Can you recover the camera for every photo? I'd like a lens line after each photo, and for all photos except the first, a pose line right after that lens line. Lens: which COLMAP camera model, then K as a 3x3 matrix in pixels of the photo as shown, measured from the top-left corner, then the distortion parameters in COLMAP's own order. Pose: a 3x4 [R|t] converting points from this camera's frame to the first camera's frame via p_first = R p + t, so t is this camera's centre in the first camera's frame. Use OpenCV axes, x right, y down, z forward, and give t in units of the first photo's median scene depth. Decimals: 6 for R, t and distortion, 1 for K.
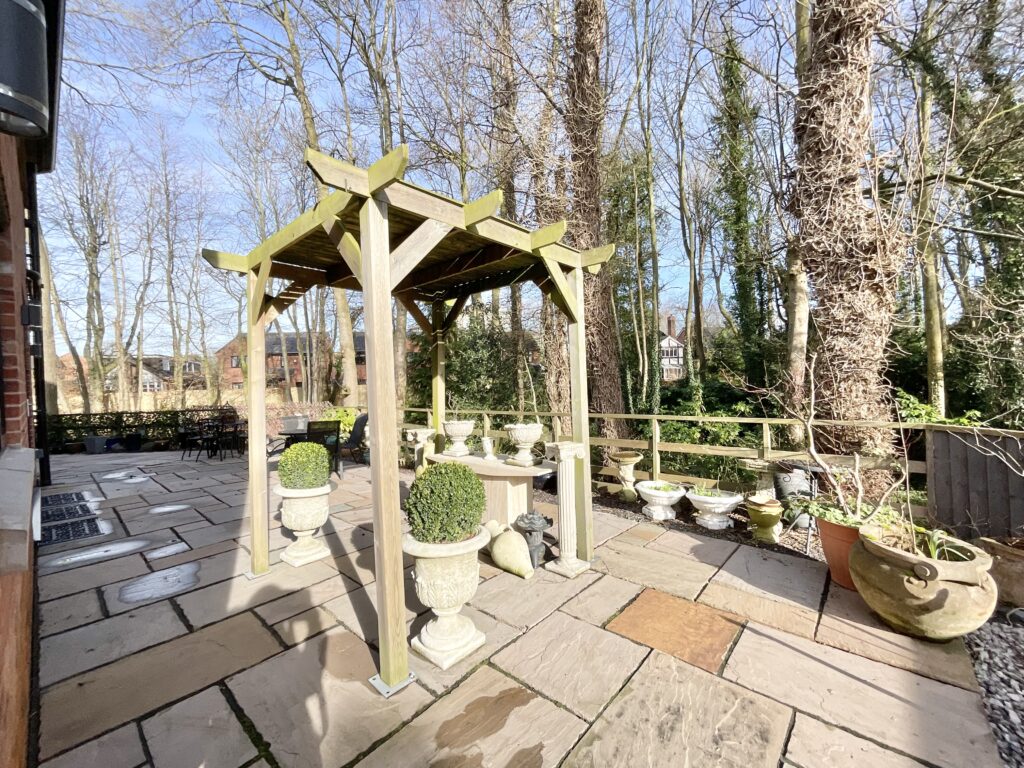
lens RADIAL K [[414.0, 0, 512.0], [0, 414.0, 384.0], [0, 0, 1]] dist [-0.002467, -0.000583]
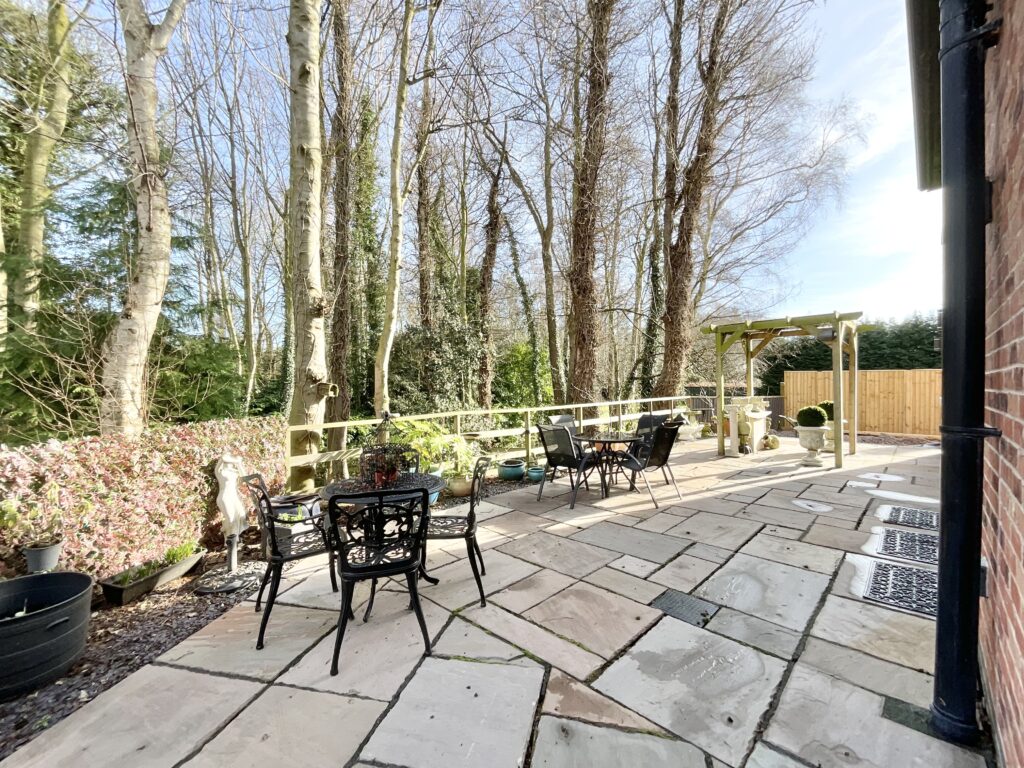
lens RADIAL K [[416.0, 0, 512.0], [0, 416.0, 384.0], [0, 0, 1]] dist [0.000863, -0.000056]
pose [[0.071054, 0.021720, 0.997236, -0.357557], [0.013706, 0.999647, -0.022749, 0.009103], [-0.997378, 0.015284, 0.070731, 0.315955]]
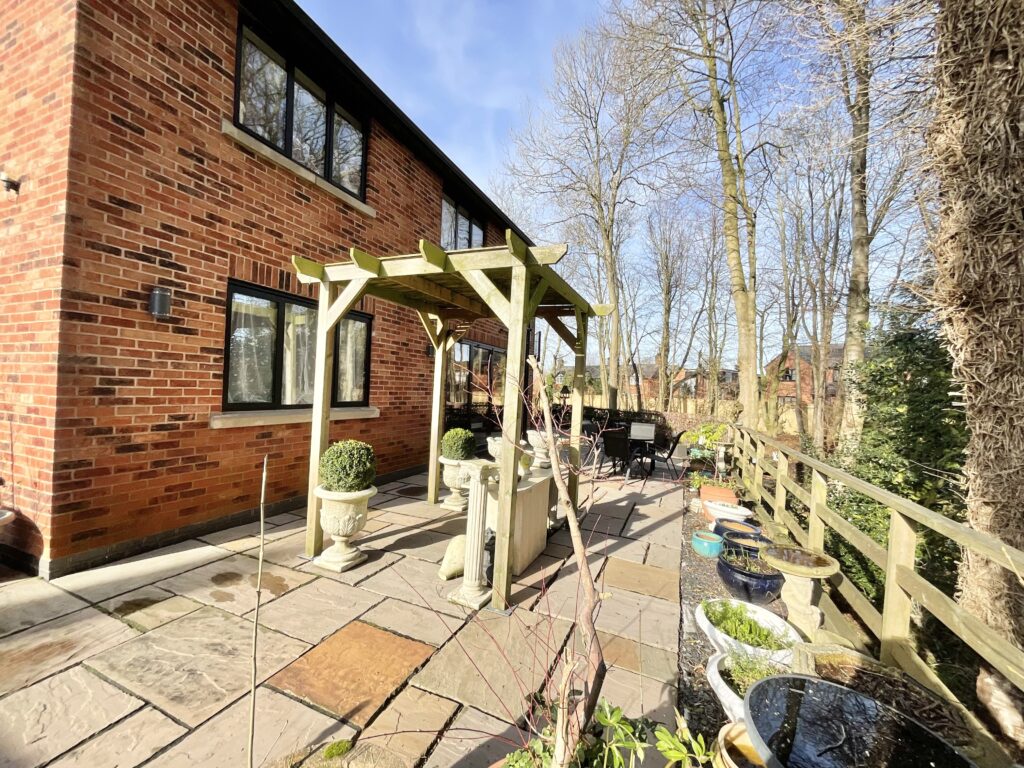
lens RADIAL K [[414.0, 0, 512.0], [0, 414.0, 384.0], [0, 0, 1]] dist [-0.002467, -0.000583]
pose [[0.320098, 0.032215, -0.946837, 0.125583], [-0.063467, 0.997906, 0.012496, -0.006014], [0.945256, 0.056093, 0.321472, 0.093338]]
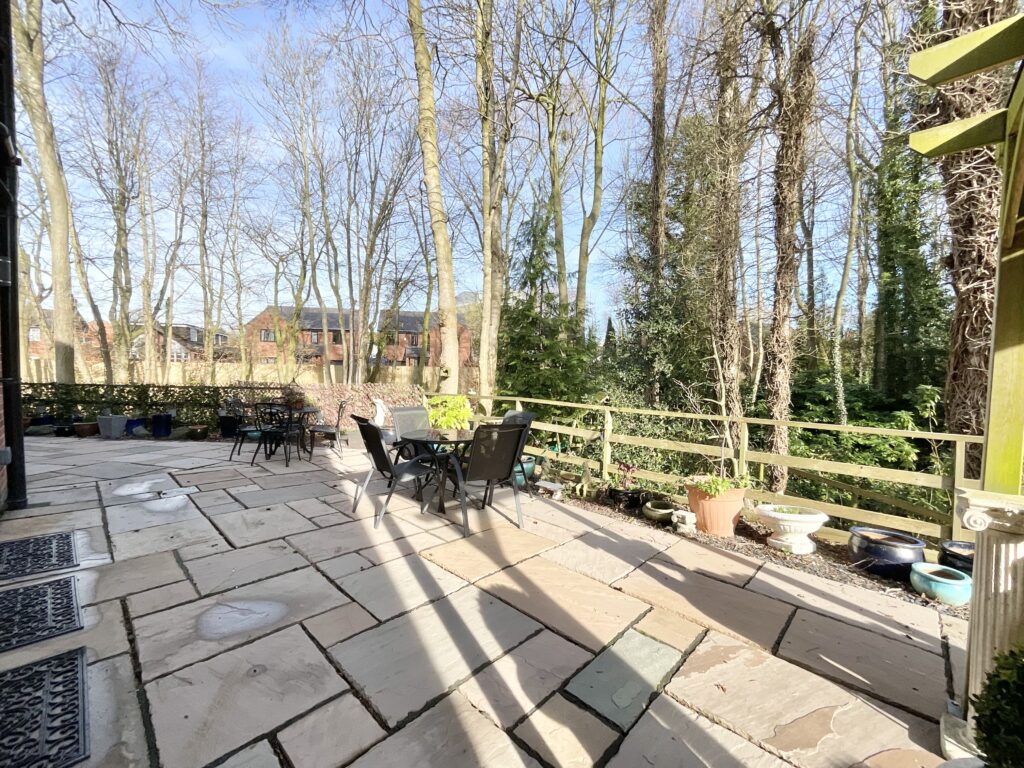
lens RADIAL K [[416.0, 0, 512.0], [0, 416.0, 384.0], [0, 0, 1]] dist [0.000863, -0.000056]
pose [[0.997938, 0.051336, -0.038530, -0.103495], [-0.050276, 0.998343, 0.028001, 0.004471], [0.039904, -0.026006, 0.998865, 0.110067]]
